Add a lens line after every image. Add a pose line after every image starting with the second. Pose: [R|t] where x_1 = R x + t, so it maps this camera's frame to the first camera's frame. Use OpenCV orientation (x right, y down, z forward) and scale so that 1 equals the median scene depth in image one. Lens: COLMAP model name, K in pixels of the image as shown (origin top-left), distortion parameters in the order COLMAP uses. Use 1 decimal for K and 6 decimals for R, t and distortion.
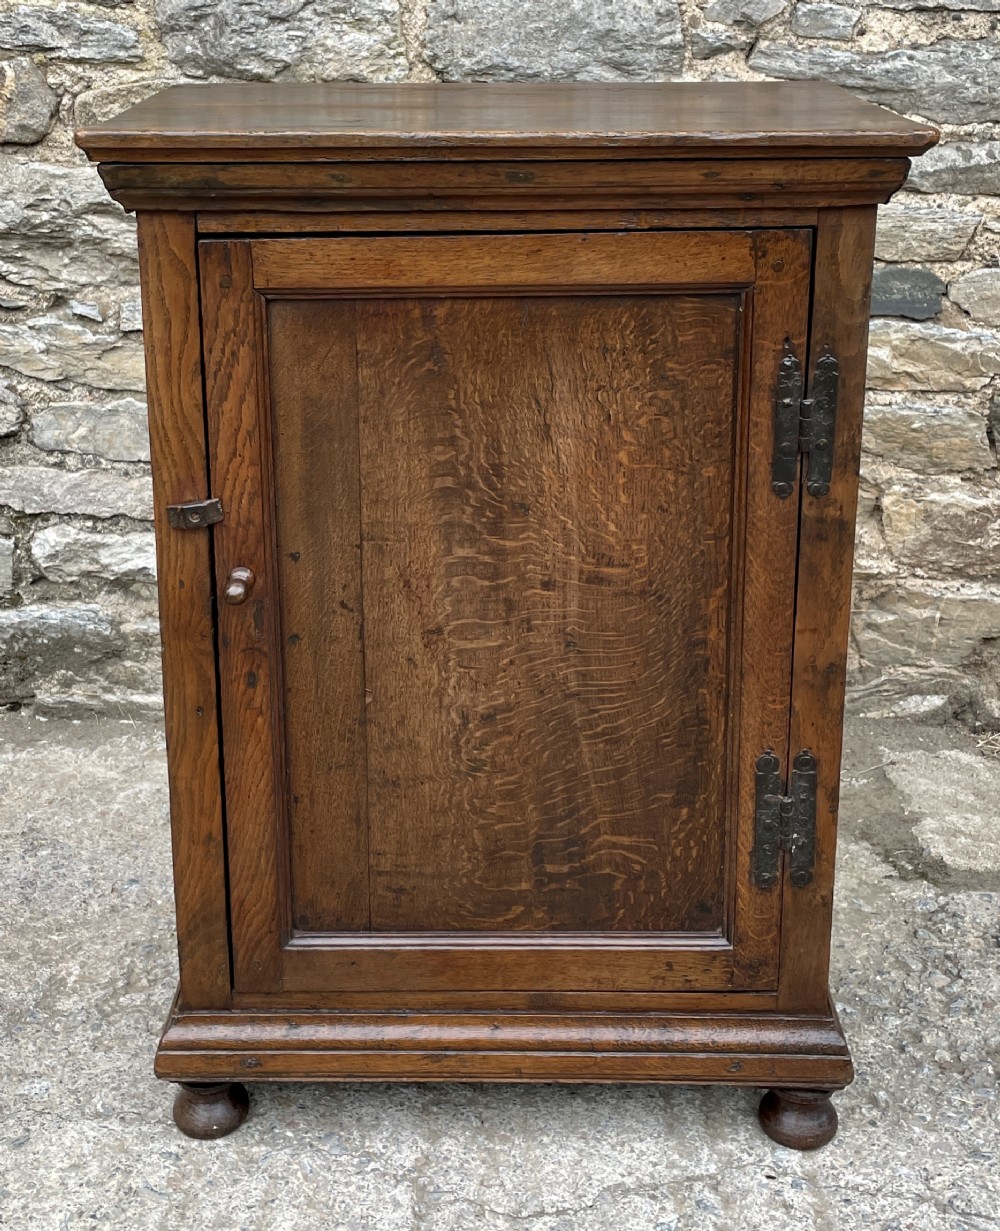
lens RADIAL K [[1592.1, 0, 455.6], [0, 1592.1, 439.2], [0, 0, 1]] dist [0.034088, 0.000000]
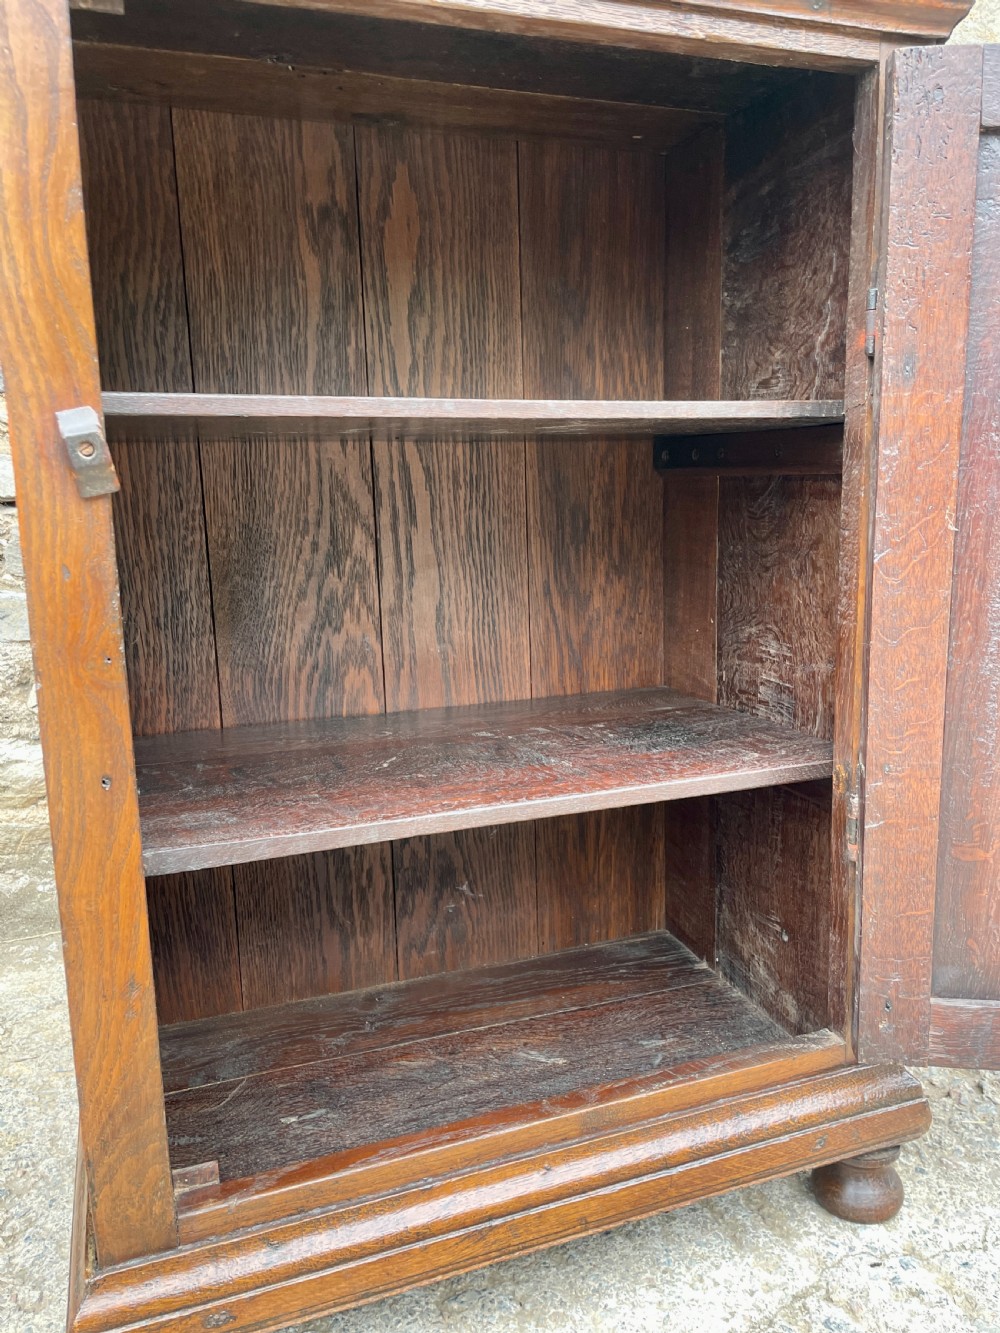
lens RADIAL K [[1022.6, 0, 501.7], [0, 1022.6, 668.8], [0, 0, 1]] dist [0.075521, -0.111898]
pose [[0.929712, -0.087230, 0.357807, -0.149806], [0.125298, 0.988507, -0.084581, 0.172643], [-0.346317, 0.123468, 0.929957, 0.525155]]
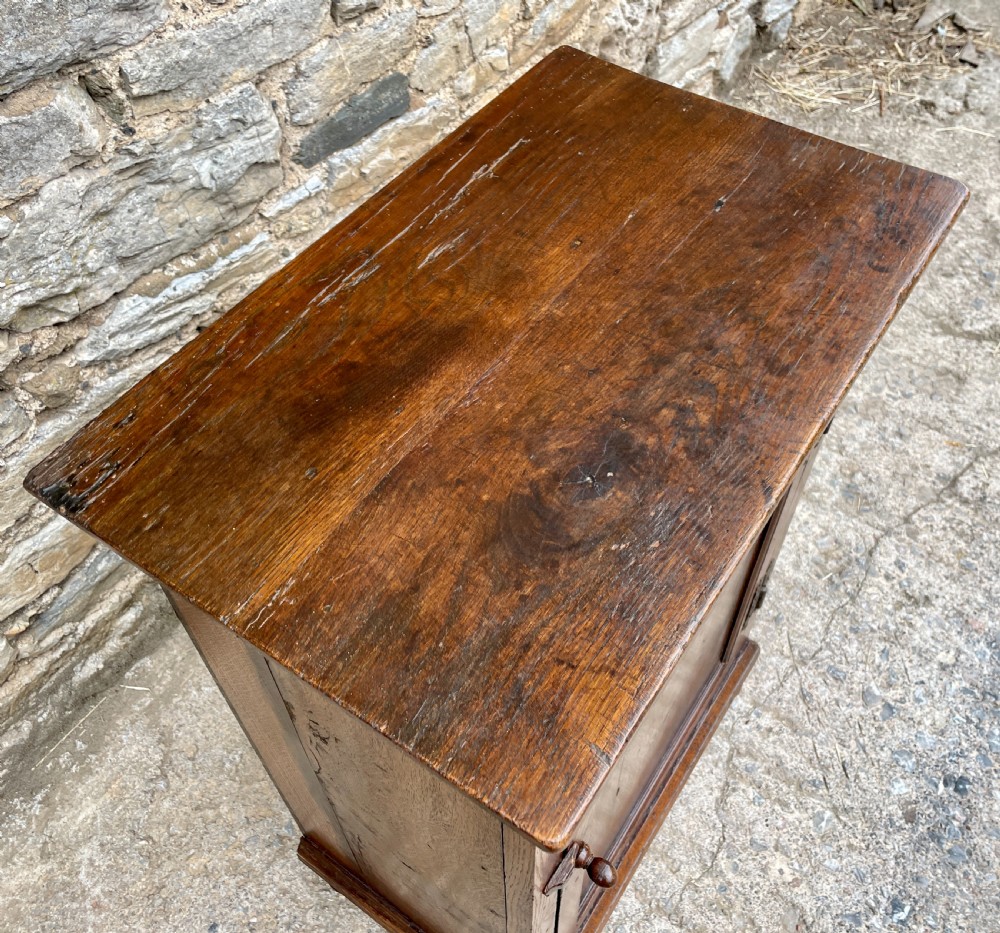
lens RADIAL K [[941.6, 0, 506.8], [0, 941.6, 459.2], [0, 0, 1]] dist [0.036442, 0.000000]
pose [[0.549715, -0.655773, 0.517470, -0.289311], [0.248934, 0.719917, 0.647883, -0.472896], [-0.797399, -0.227335, 0.558993, 0.695251]]
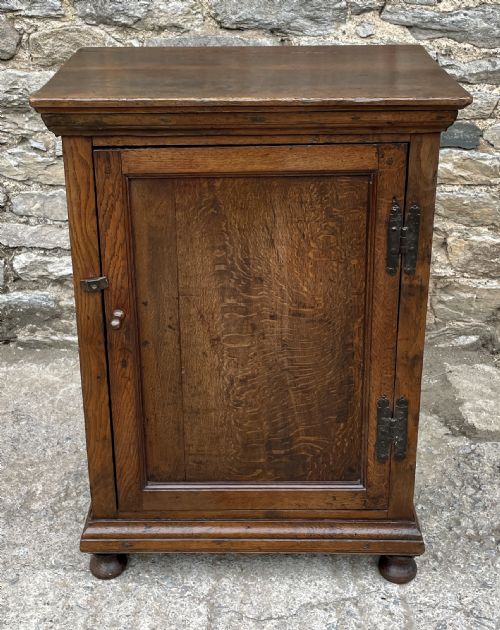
lens RADIAL K [[828.3, 0, 233.7], [0, 828.3, 216.0], [0, 0, 1]] dist [0.034223, 0.000000]
pose [[0.999987, -0.005139, -0.000752, 0.009663], [0.005183, 0.996831, 0.079375, -0.108375], [0.000342, -0.079377, 0.996845, -0.017176]]
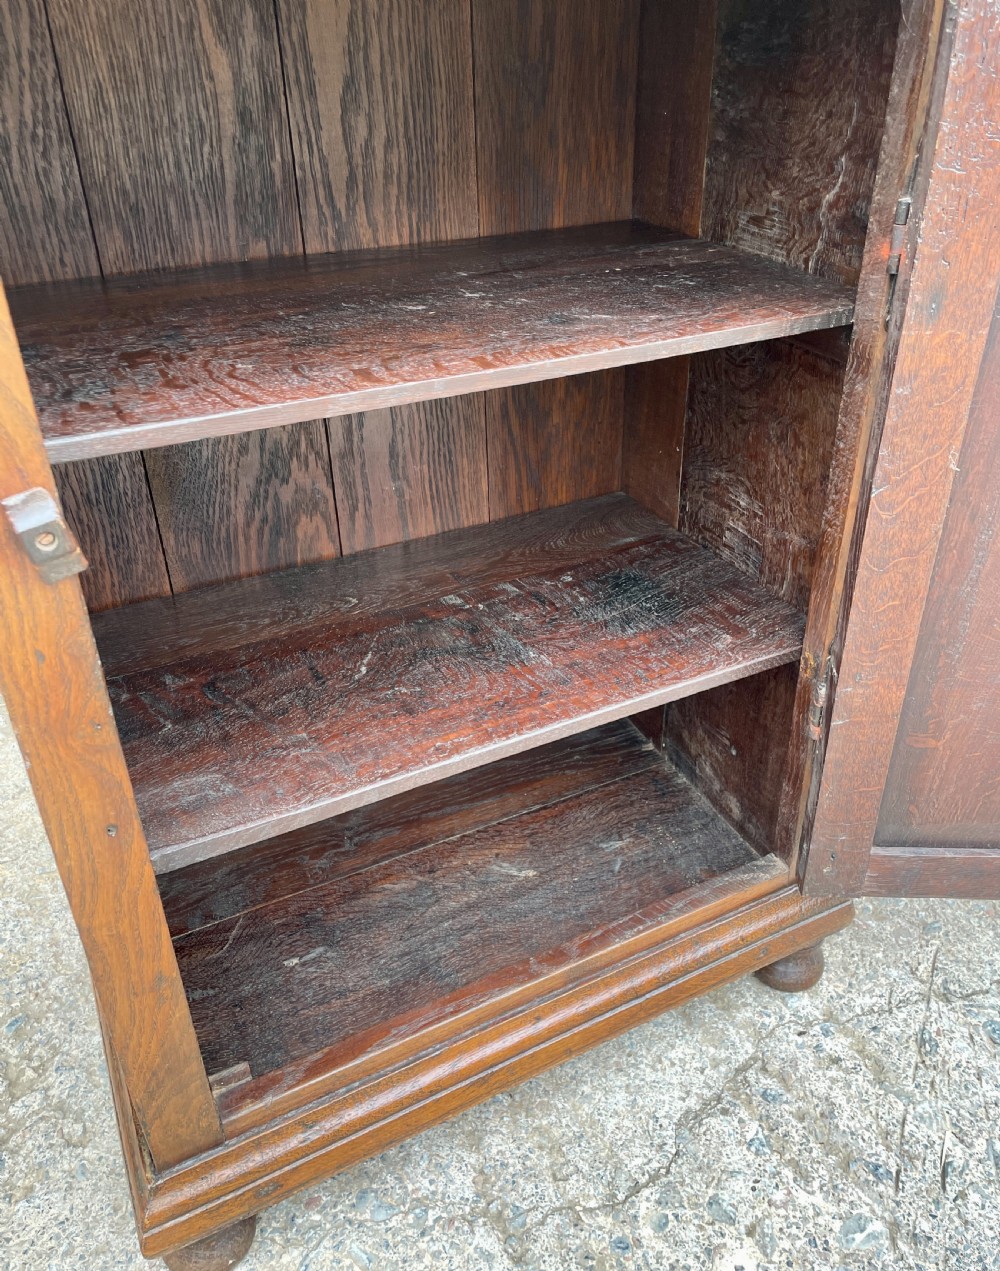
lens RADIAL K [[1024.2, 0, 511.1], [0, 1024.2, 592.9], [0, 0, 1]] dist [0.066307, -0.084916]
pose [[0.880430, -0.250928, 0.402341, -0.154887], [0.144662, 0.950194, 0.276049, -0.008125], [-0.451571, -0.184839, 0.872880, 0.563686]]
